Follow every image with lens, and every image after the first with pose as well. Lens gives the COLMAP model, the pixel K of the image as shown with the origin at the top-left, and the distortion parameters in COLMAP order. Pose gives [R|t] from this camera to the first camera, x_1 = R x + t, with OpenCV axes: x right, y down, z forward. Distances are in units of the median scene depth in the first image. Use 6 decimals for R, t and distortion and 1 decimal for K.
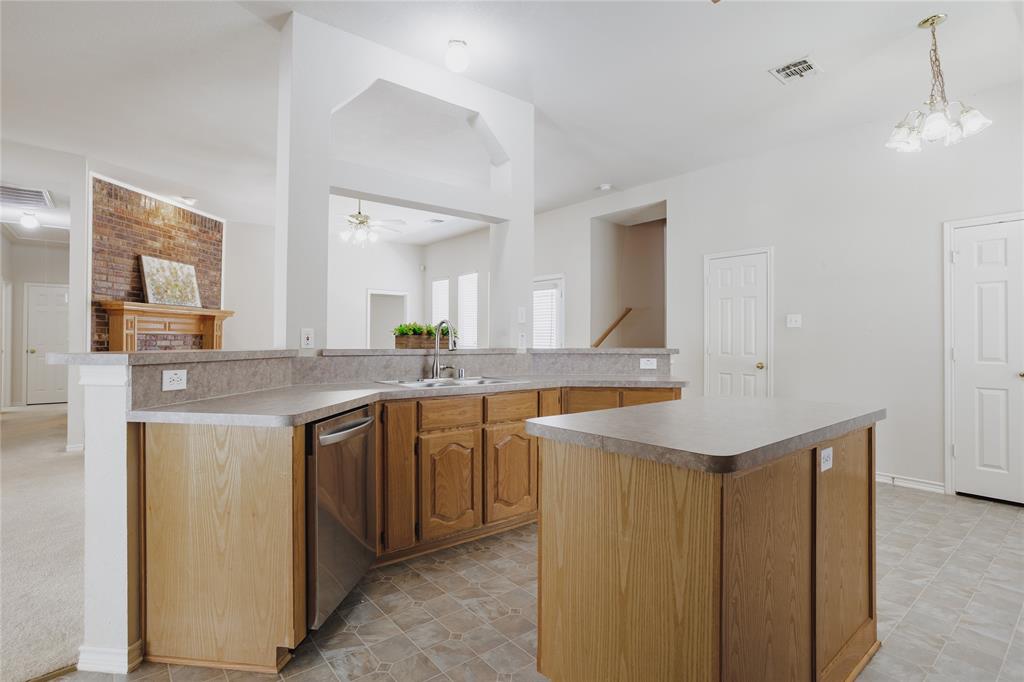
lens RADIAL K [[496.1, 0, 503.9], [0, 496.1, 339.2], [0, 0, 1]] dist [-0.024217, 0.001825]
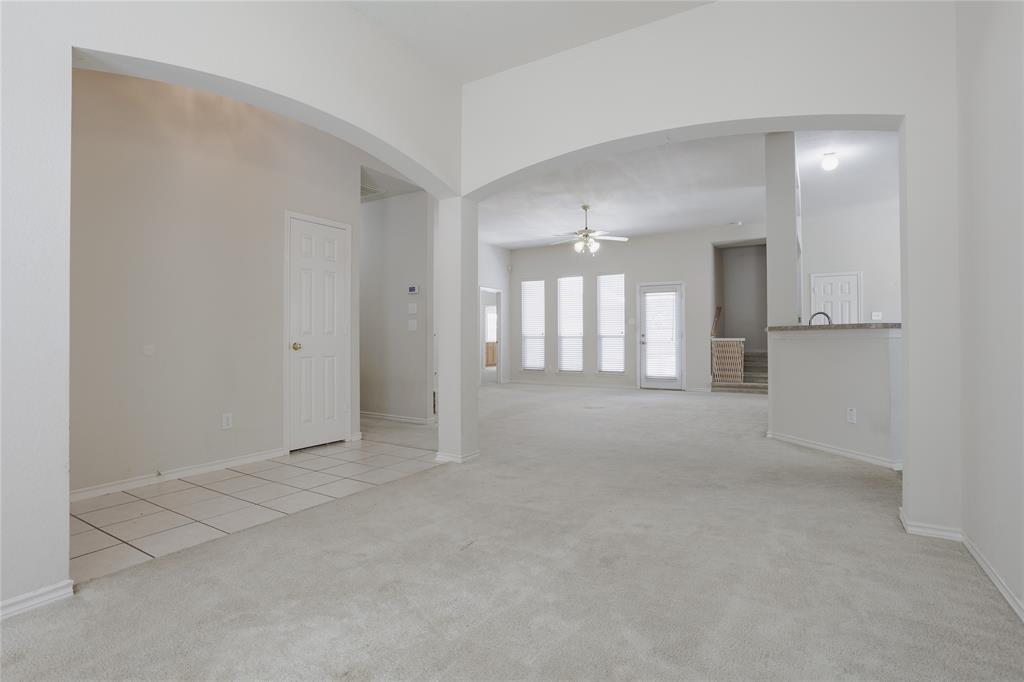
lens RADIAL K [[496.1, 0, 529.3], [0, 496.1, 337.6], [0, 0, 1]] dist [-0.024217, 0.001825]
pose [[0.931352, -0.012970, 0.363889, -0.891443], [0.010938, 0.999911, 0.007642, 0.009882], [-0.363956, -0.003137, 0.931411, -0.129155]]
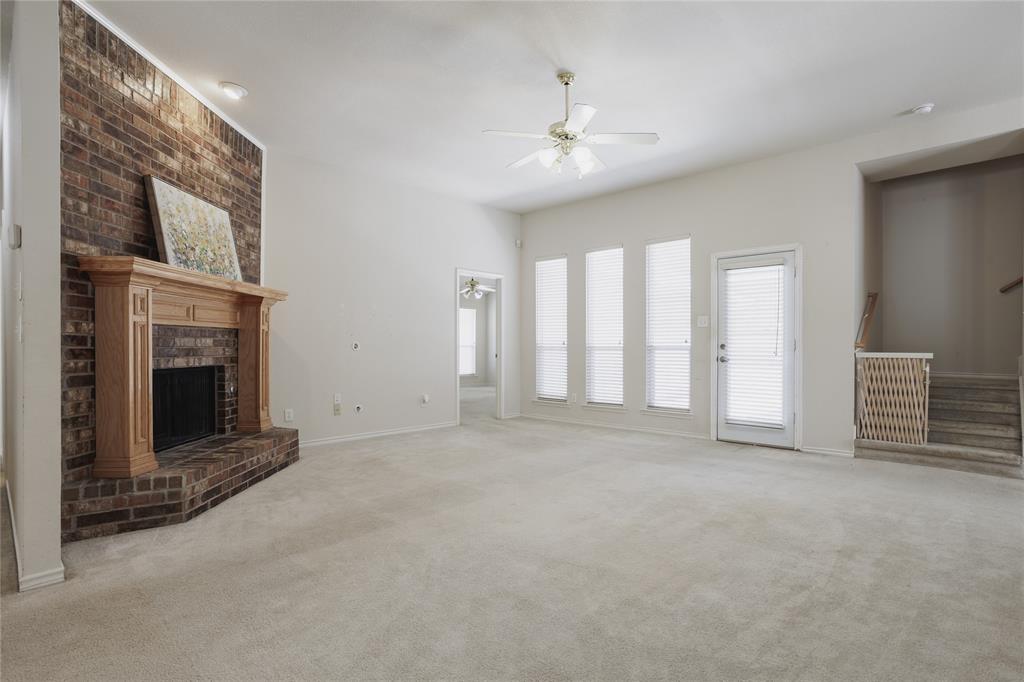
lens RADIAL K [[509.4, 0, 547.4], [0, 509.4, 349.8], [0, 0, 1]] dist [-0.035059, 0.017126]
pose [[0.985103, -0.009055, 0.171724, -0.420592], [0.007546, 0.999927, 0.009435, 0.015104], [-0.171797, -0.007998, 0.985100, 0.397740]]
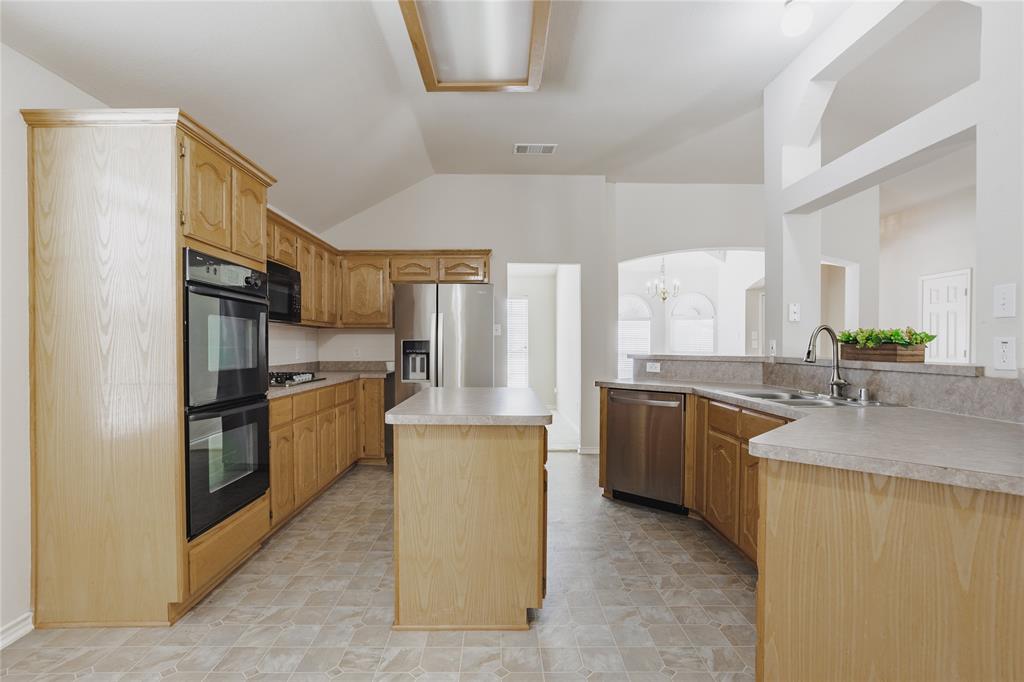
lens RADIAL K [[509.4, 0, 501.4], [0, 509.4, 344.8], [0, 0, 1]] dist [-0.035059, 0.017126]
pose [[-0.614675, -0.005332, -0.788762, 0.468116], [-0.003063, 0.999986, -0.004373, -0.000591], [0.788774, -0.000272, -0.614683, 0.579959]]
